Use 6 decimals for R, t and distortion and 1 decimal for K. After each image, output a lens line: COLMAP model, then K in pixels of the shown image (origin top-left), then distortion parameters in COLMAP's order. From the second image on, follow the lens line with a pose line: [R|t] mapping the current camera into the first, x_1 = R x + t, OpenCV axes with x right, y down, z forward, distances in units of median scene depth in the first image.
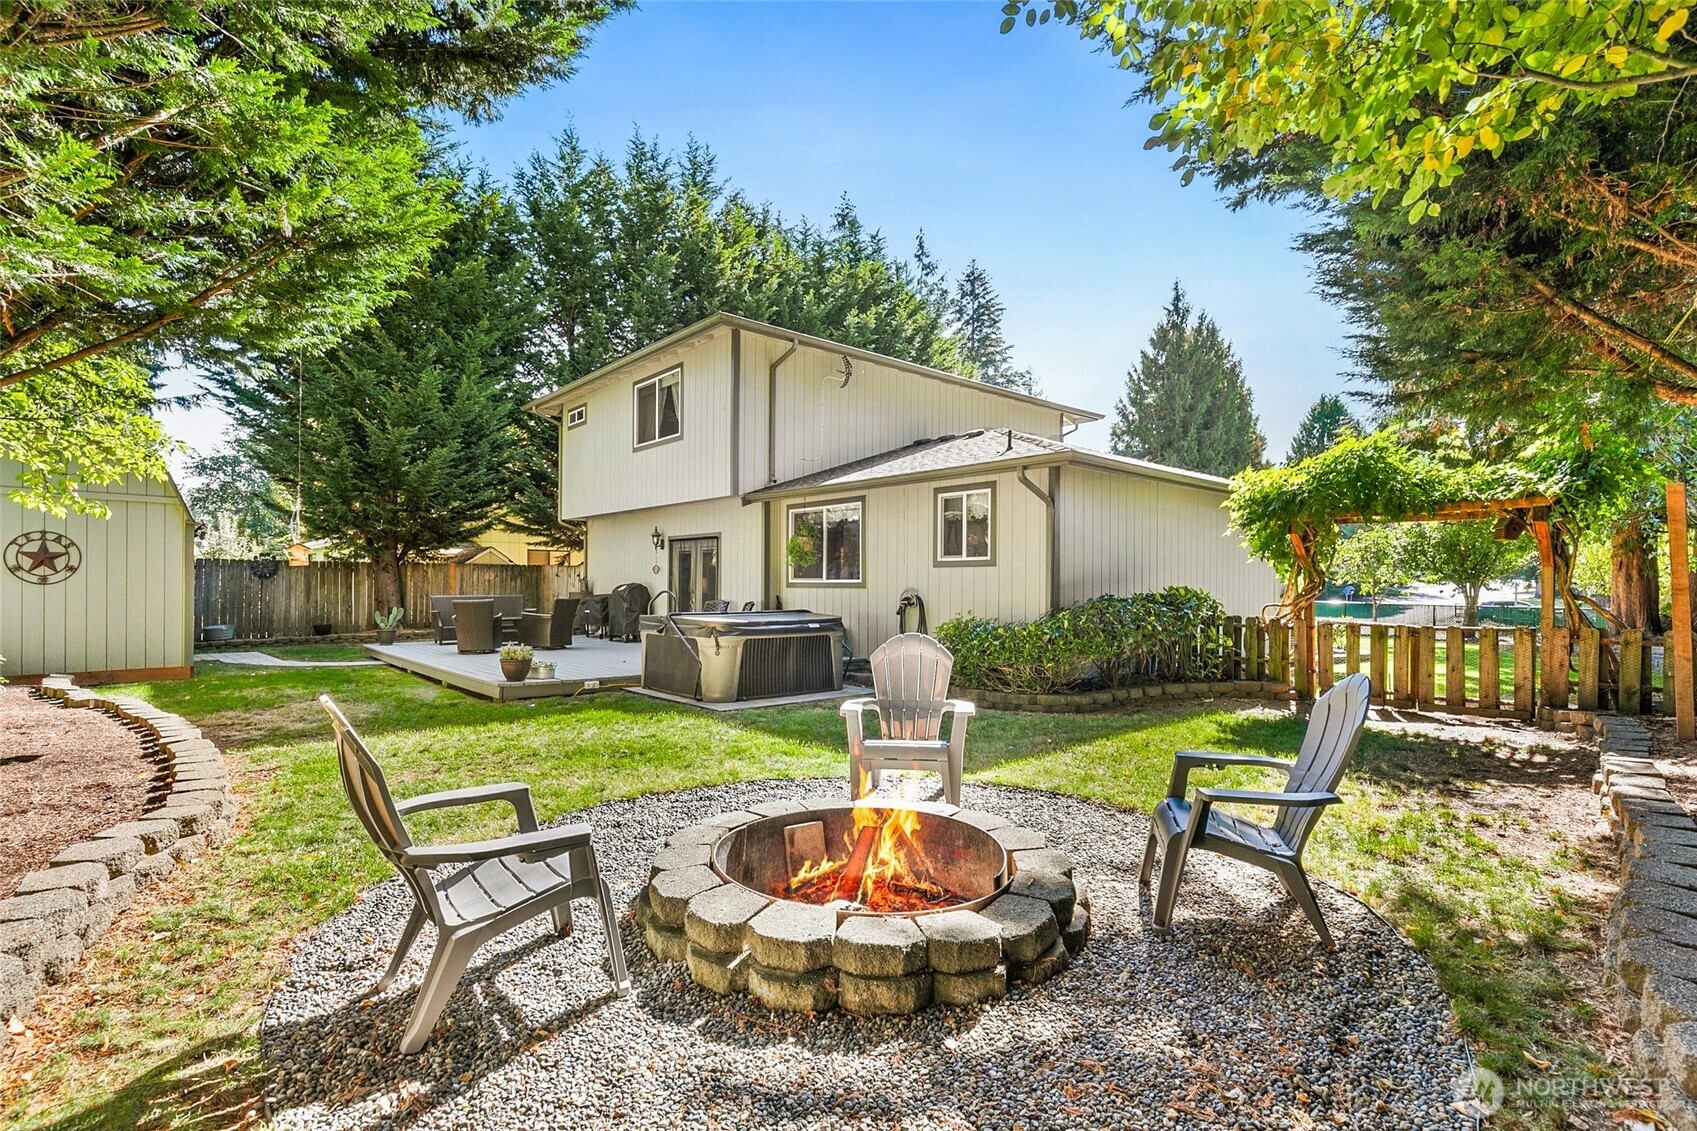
lens RADIAL K [[812.6, 0, 852.8], [0, 812.6, 594.6], [0, 0, 1]] dist [-0.007537, -0.000513]
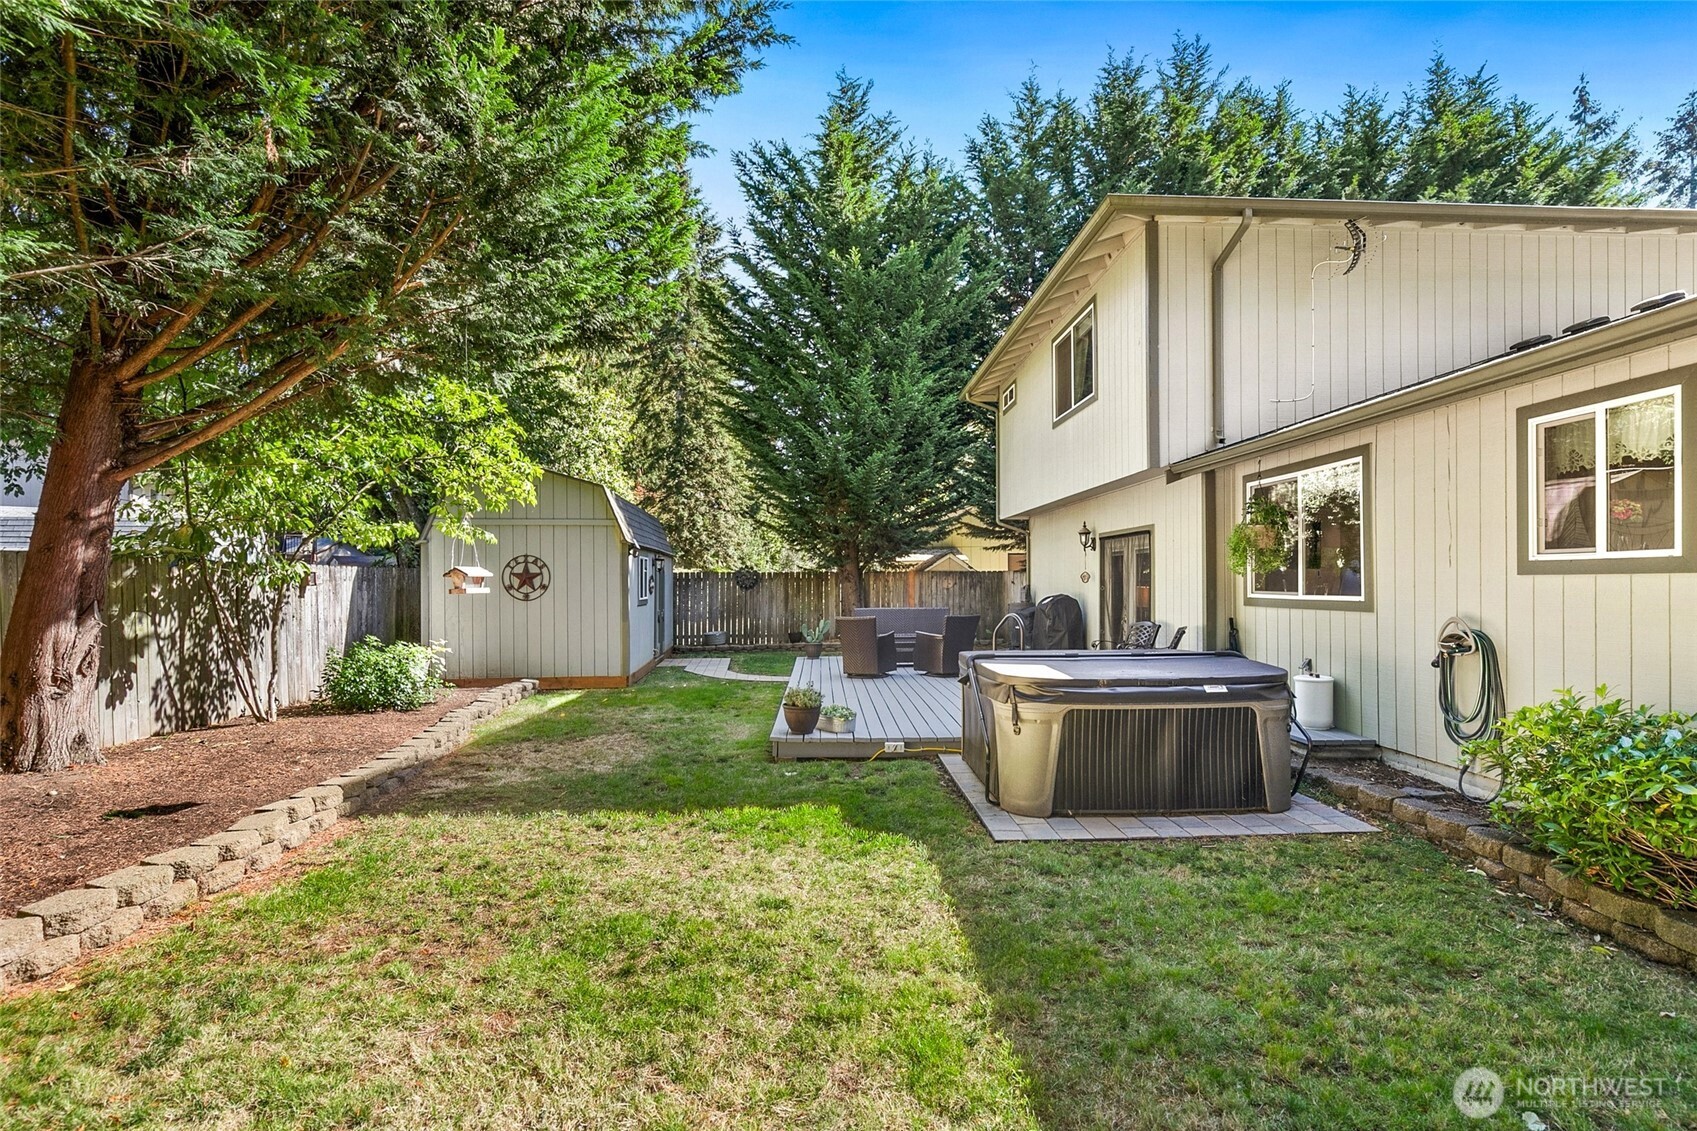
lens RADIAL K [[797.7, 0, 859.4], [0, 797.7, 584.2], [0, 0, 1]] dist [-0.004224, -0.000238]
pose [[0.783450, -0.007610, -0.621408, 0.062814], [0.000970, 0.999939, -0.011023, -0.016867], [0.621454, 0.008033, 0.783410, 0.288455]]
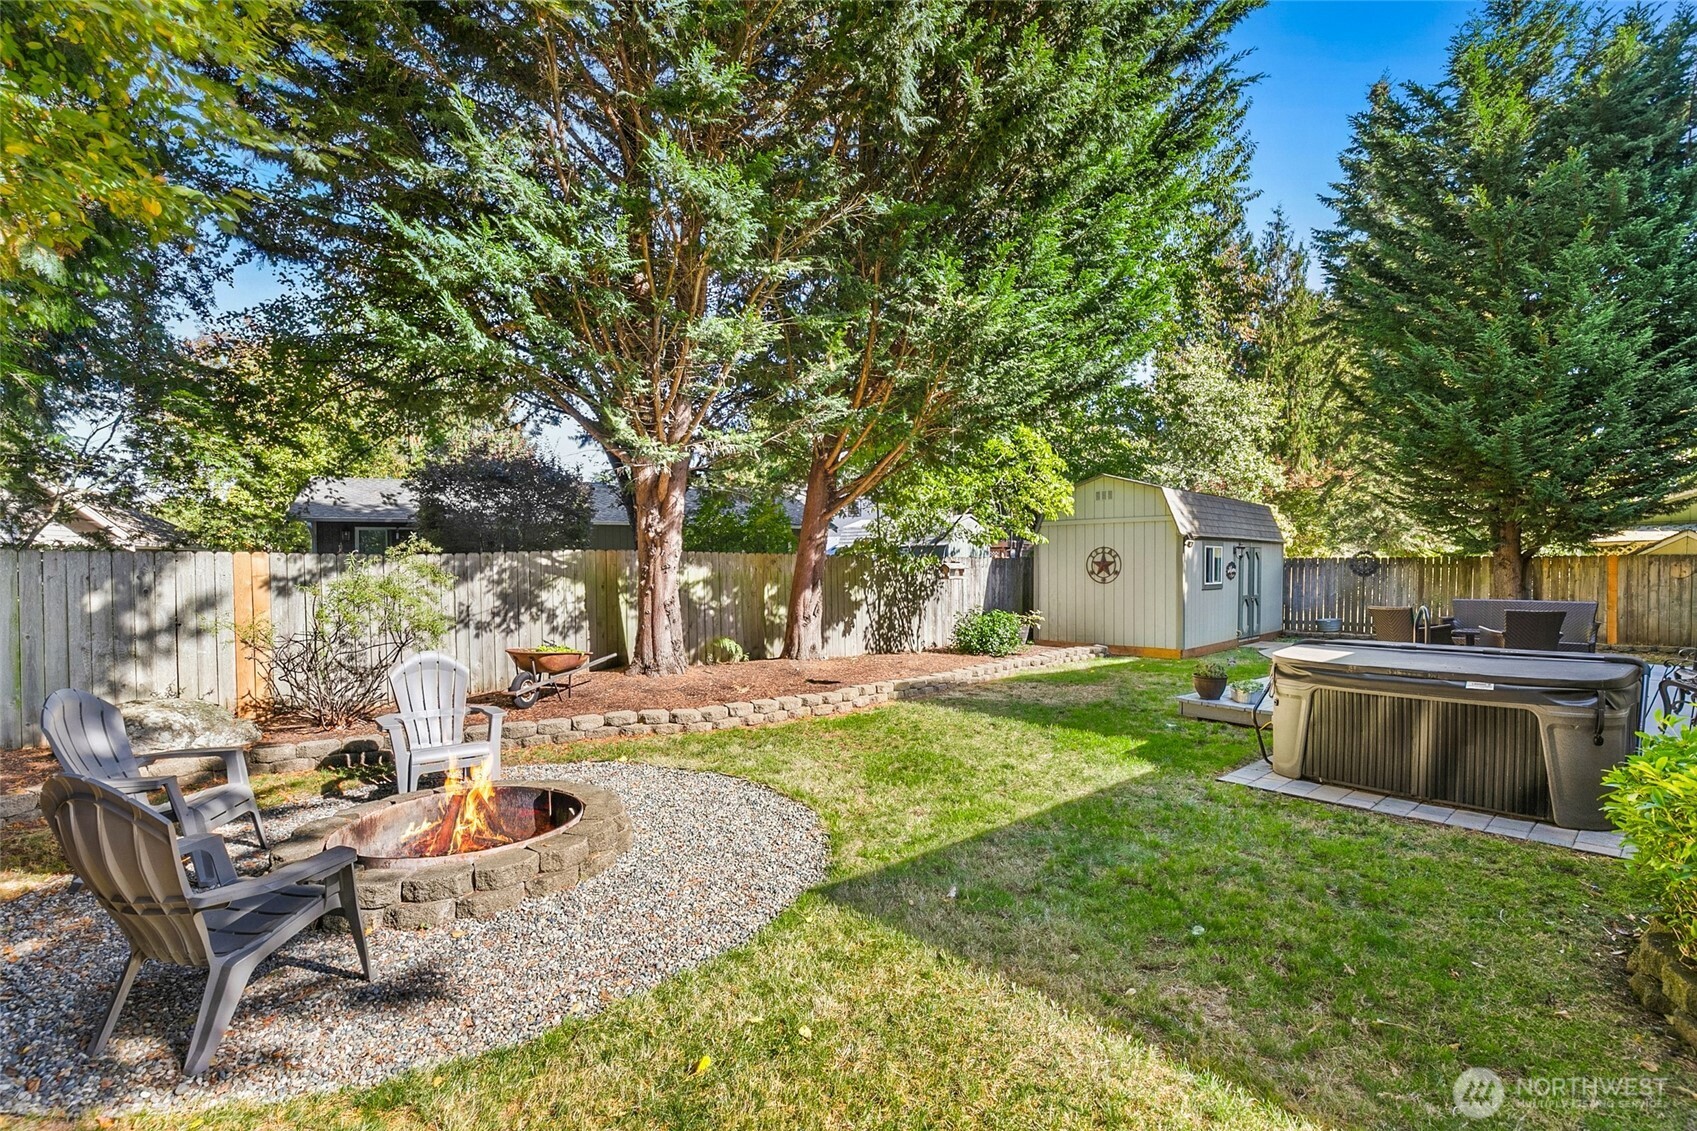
lens RADIAL K [[788.3, 0, 852.9], [0, 788.3, 592.1], [0, 0, 1]] dist [-0.009675, -0.000112]
pose [[0.014639, 0.026476, -0.999542, 0.300981], [-0.010084, 0.999602, 0.026330, -0.021757], [0.999842, 0.009694, 0.014901, 0.380747]]
